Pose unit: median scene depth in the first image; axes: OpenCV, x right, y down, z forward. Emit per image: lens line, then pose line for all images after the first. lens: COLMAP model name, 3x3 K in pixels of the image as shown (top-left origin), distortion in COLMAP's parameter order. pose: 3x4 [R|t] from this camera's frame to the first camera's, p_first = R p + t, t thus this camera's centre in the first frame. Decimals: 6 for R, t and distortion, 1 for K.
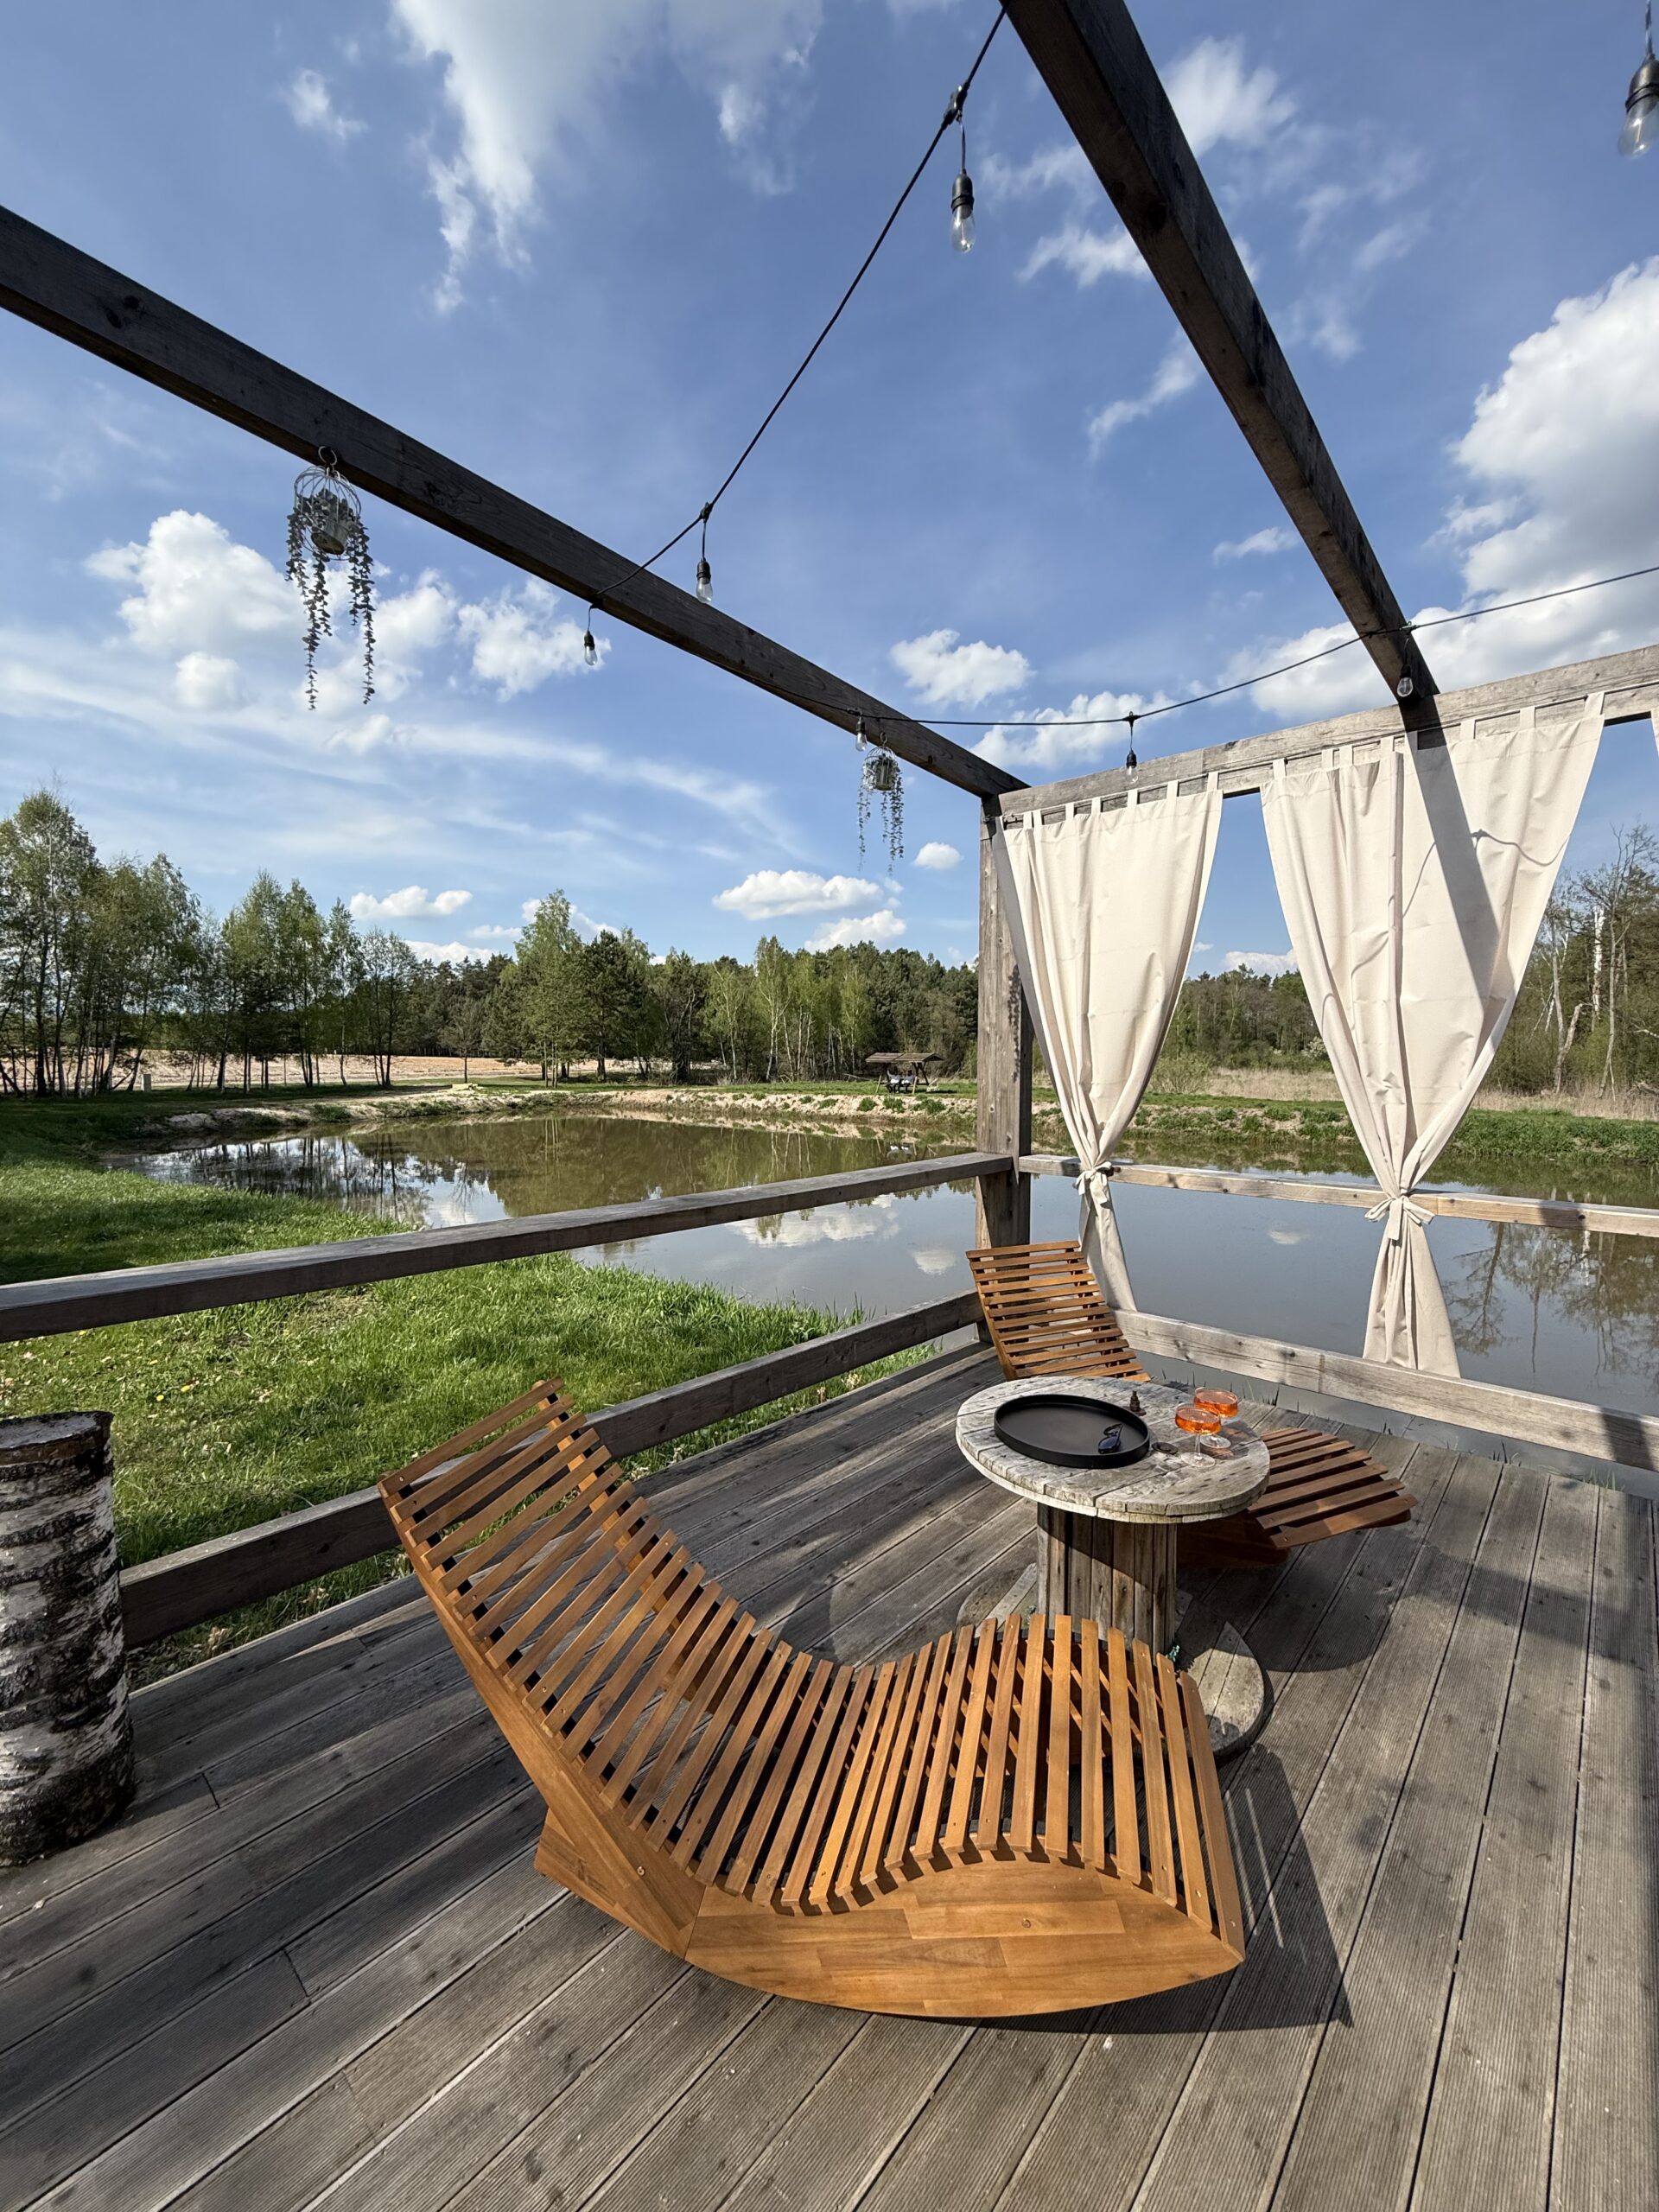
lens RADIAL K [[885.2, 0, 829.1], [0, 885.2, 1094.6], [0, 0, 1]] dist [0.001538, -0.000069]
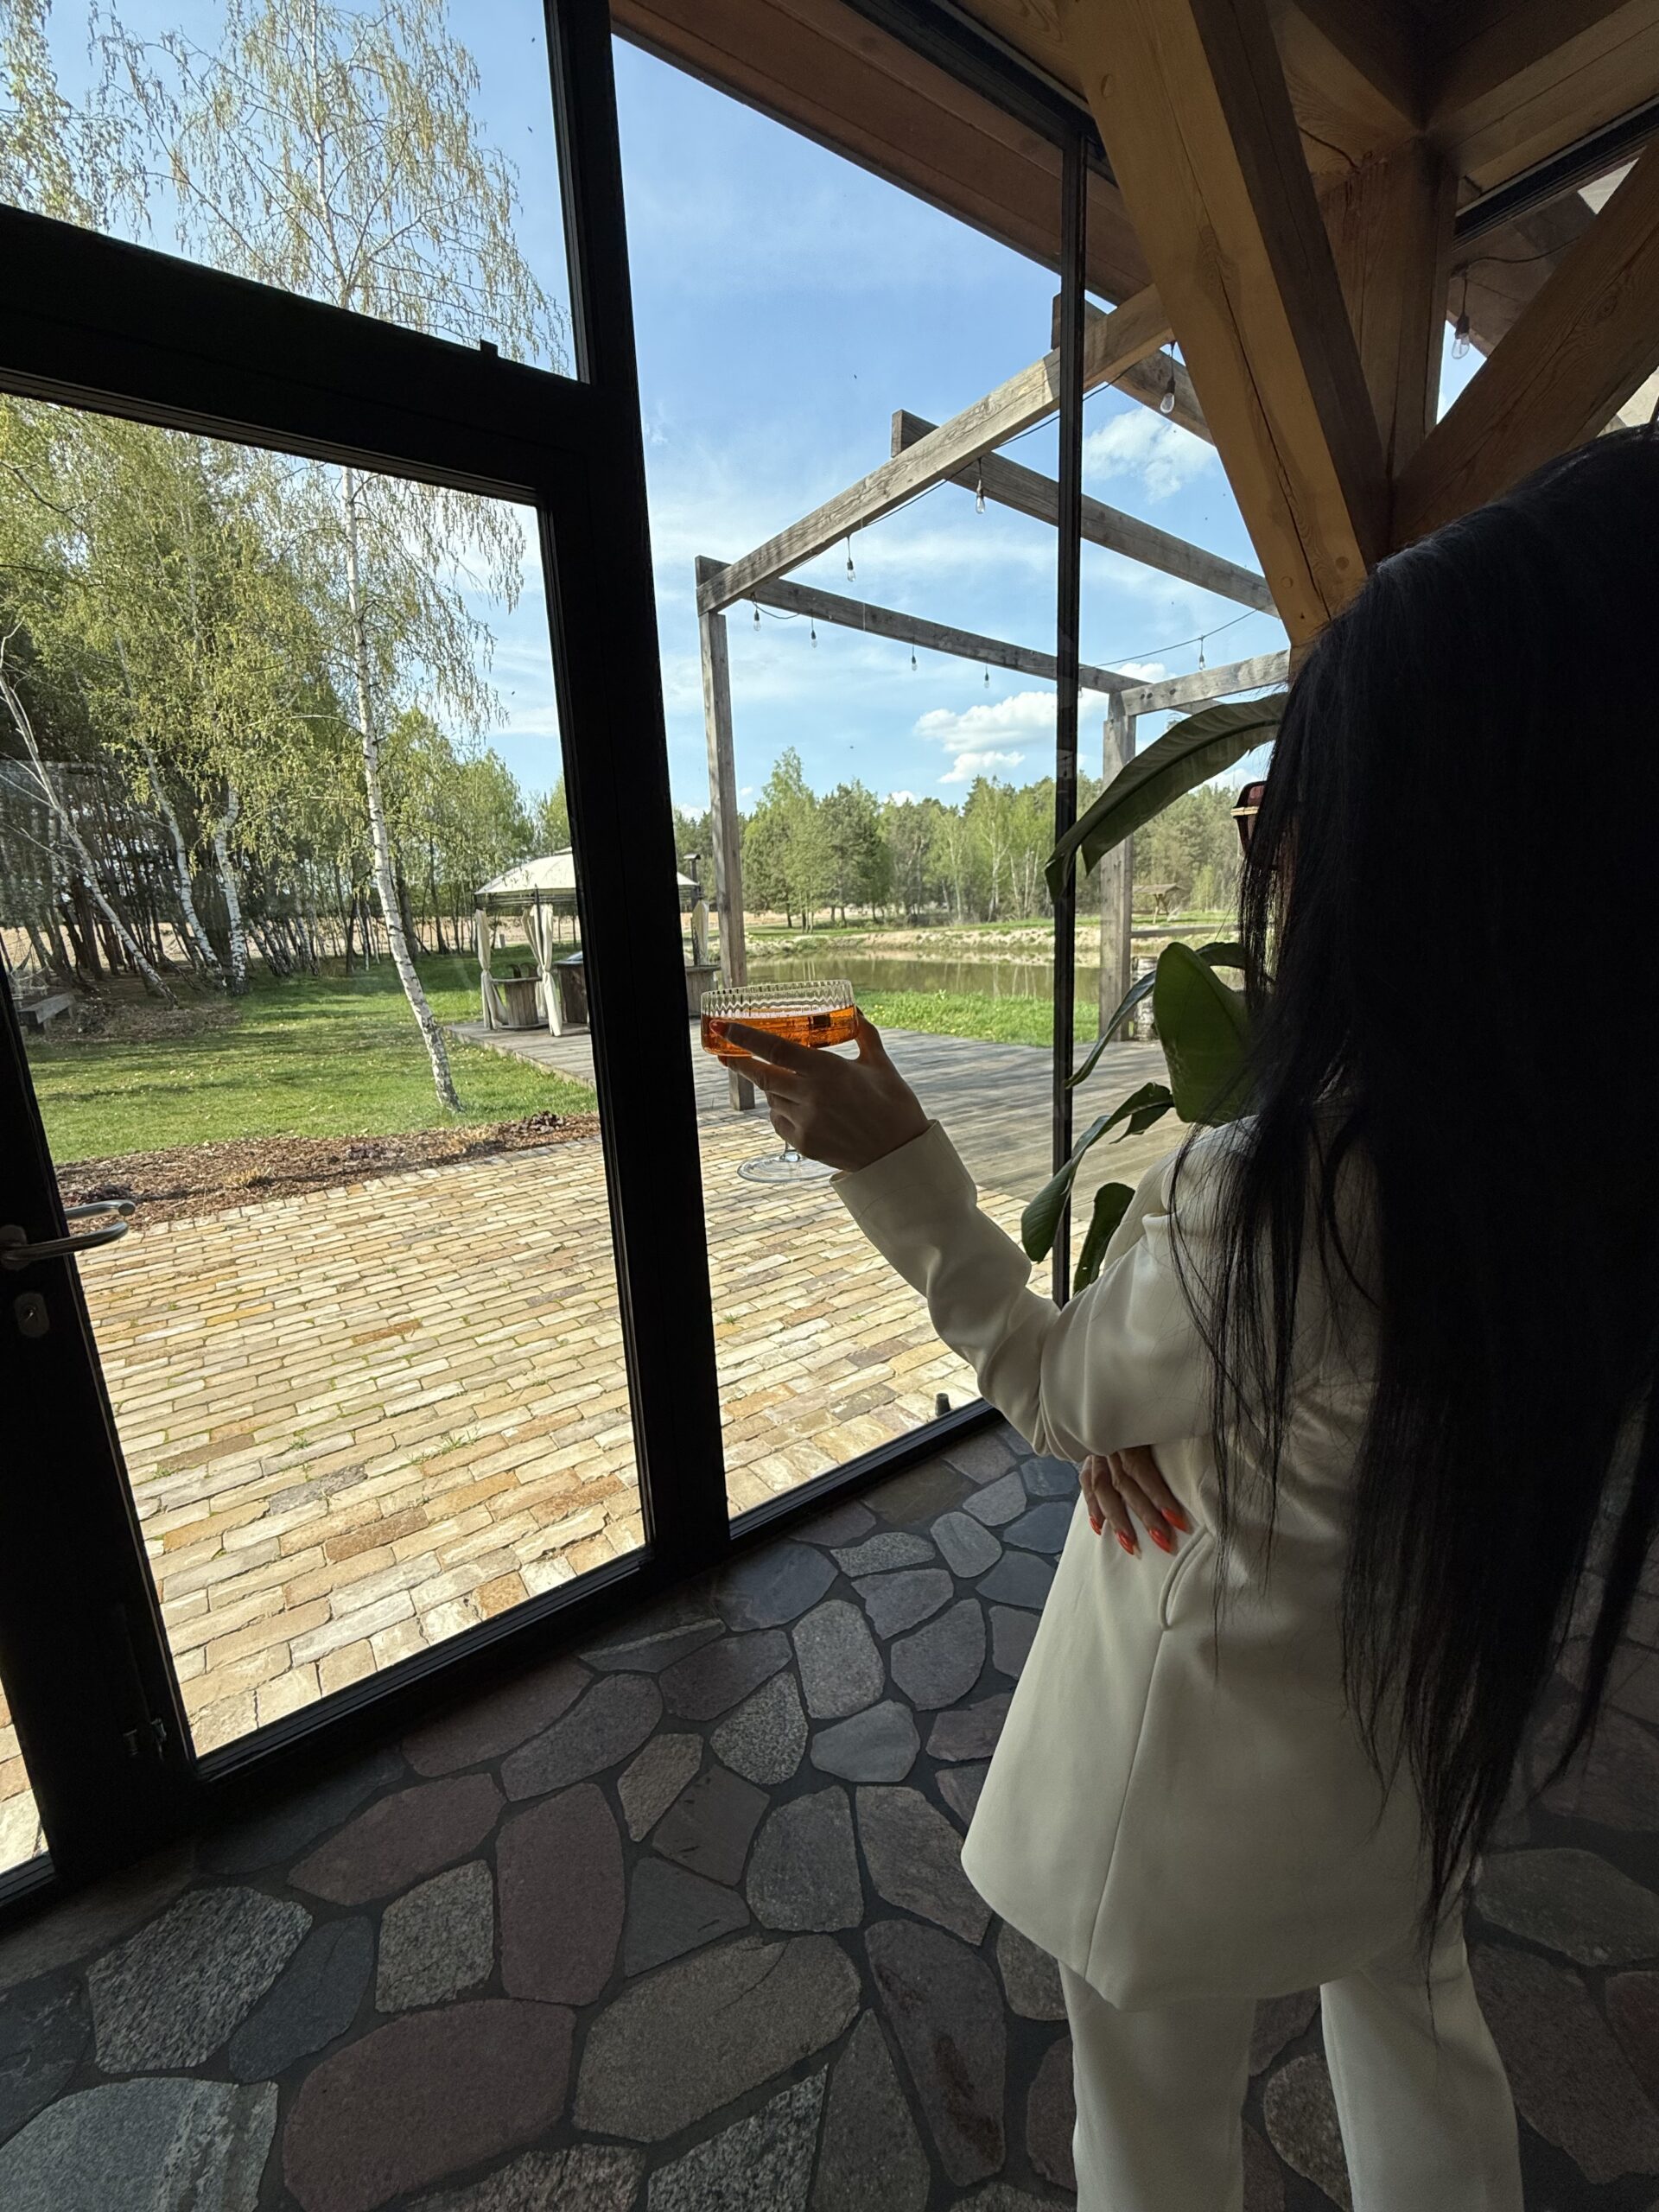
lens RADIAL K [[885.2, 0, 824.5], [0, 885.2, 1100.3], [0, 0, 1]] dist [0.001538, -0.000069]
pose [[0.975647, 0.001832, -0.219337, -0.049409], [0.036971, 0.984285, 0.172672, 0.008041], [0.216207, -0.176576, 0.960248, -0.136663]]
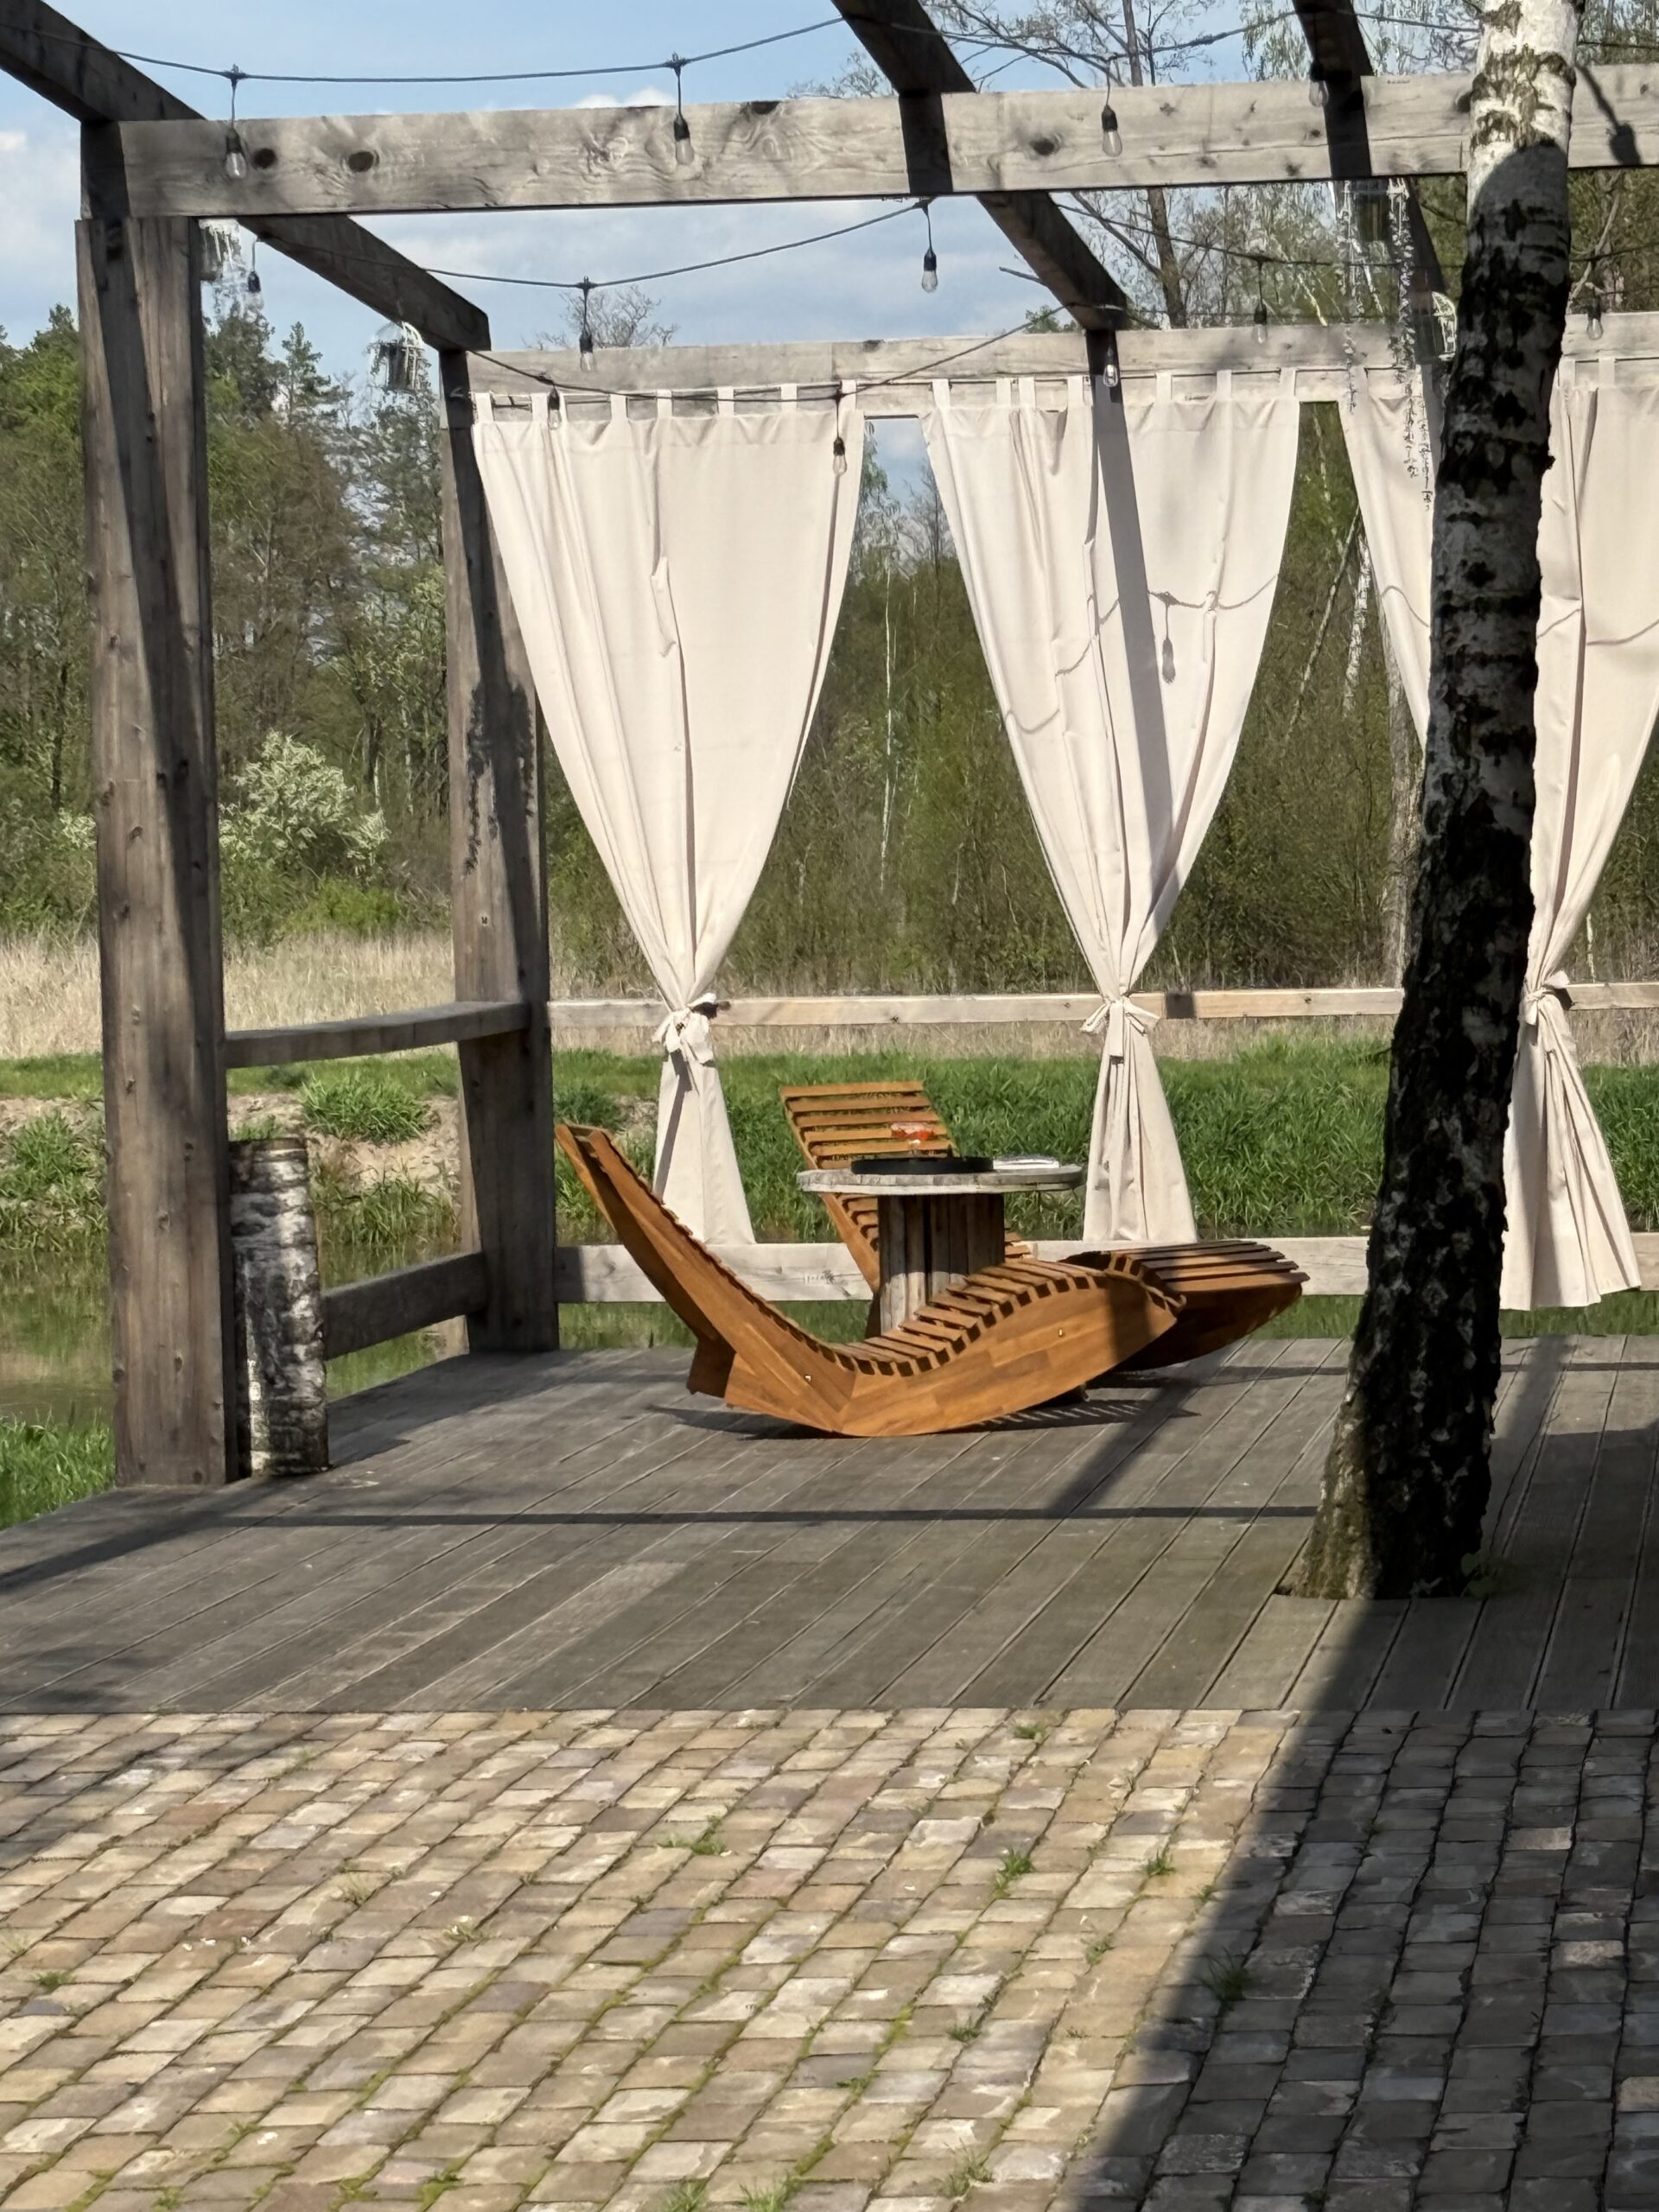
lens RADIAL K [[6647.9, 0, 829.9], [0, 6647.9, 1106.1], [0, 0, 1]] dist [-0.072710, 0.000000]
pose [[0.829355, -0.045185, 0.556892, -1.423440], [0.050037, 0.998726, 0.006517, 0.084945], [-0.556477, 0.022460, 0.830560, -1.864285]]
